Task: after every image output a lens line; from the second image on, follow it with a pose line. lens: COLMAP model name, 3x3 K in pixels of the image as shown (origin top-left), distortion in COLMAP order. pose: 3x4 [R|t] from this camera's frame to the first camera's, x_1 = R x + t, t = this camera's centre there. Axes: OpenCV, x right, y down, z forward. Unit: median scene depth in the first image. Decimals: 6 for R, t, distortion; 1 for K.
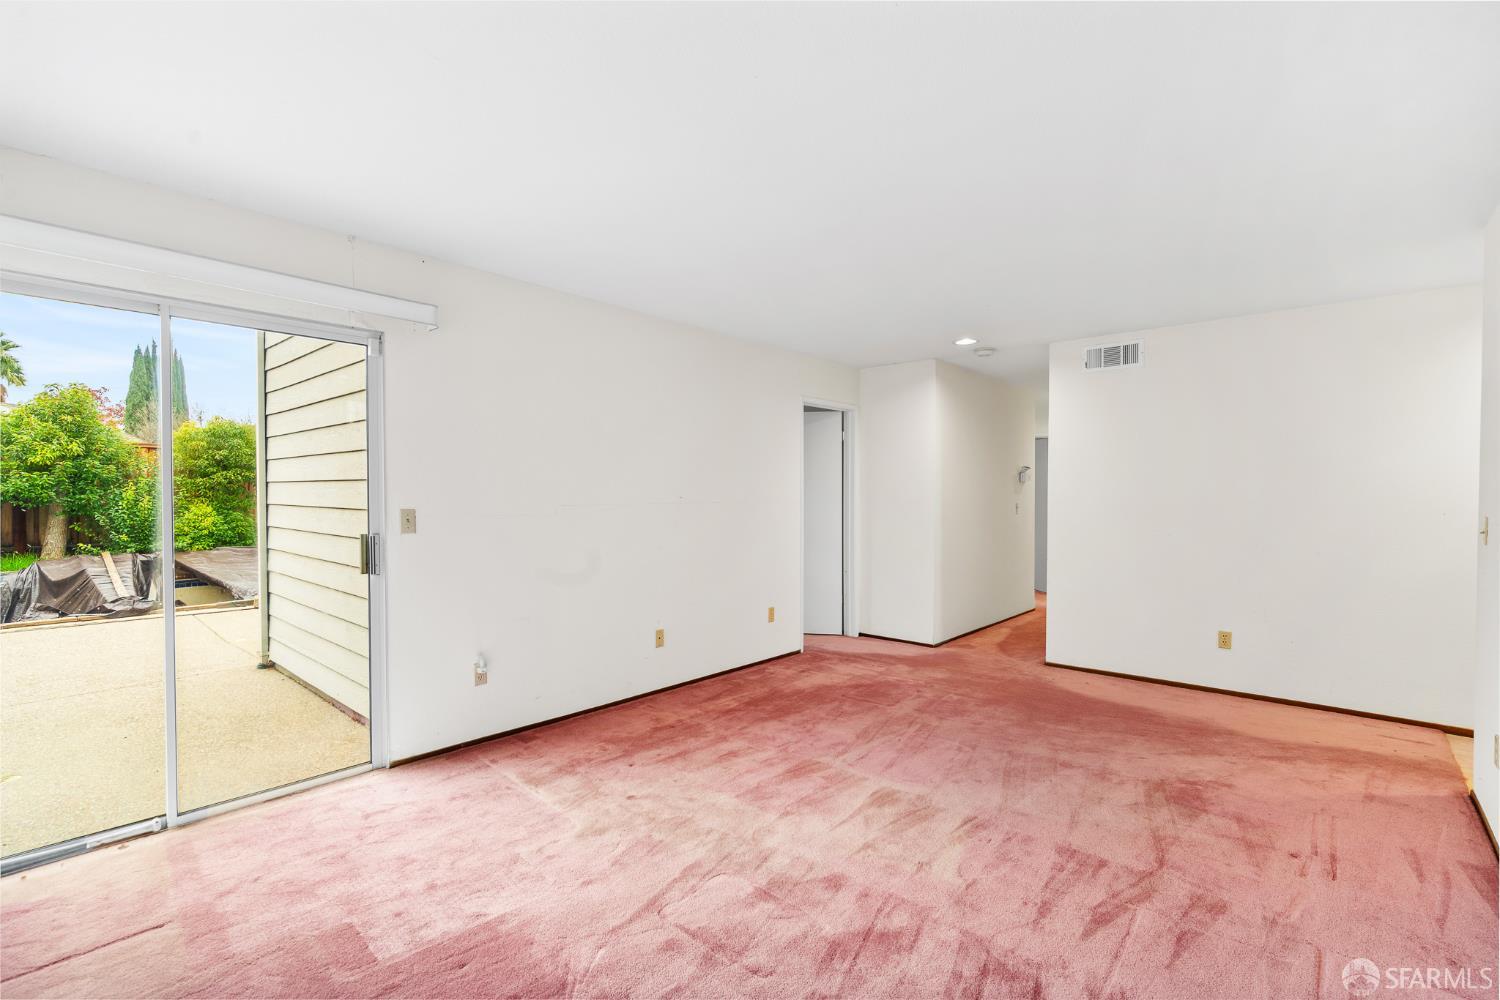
lens RADIAL K [[678.8, 0, 747.5], [0, 678.8, 512.3], [0, 0, 1]] dist [0.002194, 0.000947]
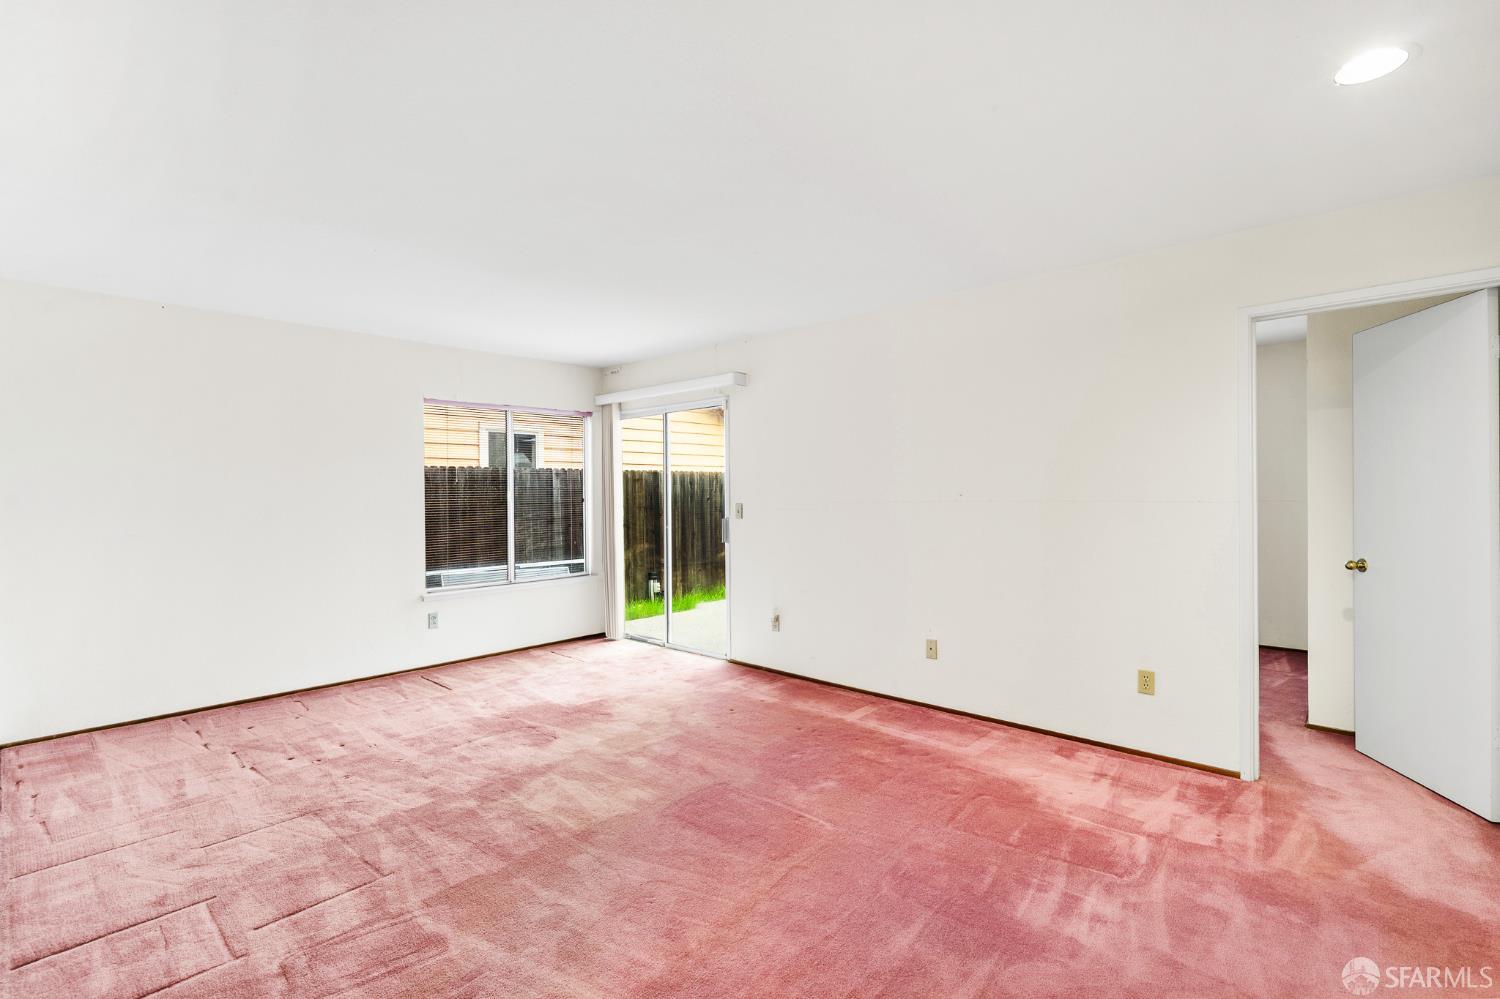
lens RADIAL K [[680.4, 0, 750.4], [0, 680.4, 500.9], [0, 0, 1]] dist [-0.001605, -0.000115]
pose [[-0.014498, 0.005687, -0.999879, 0.693504], [-0.017443, 0.999830, 0.005939, -0.012588], [0.999743, 0.017527, -0.014396, 0.675605]]
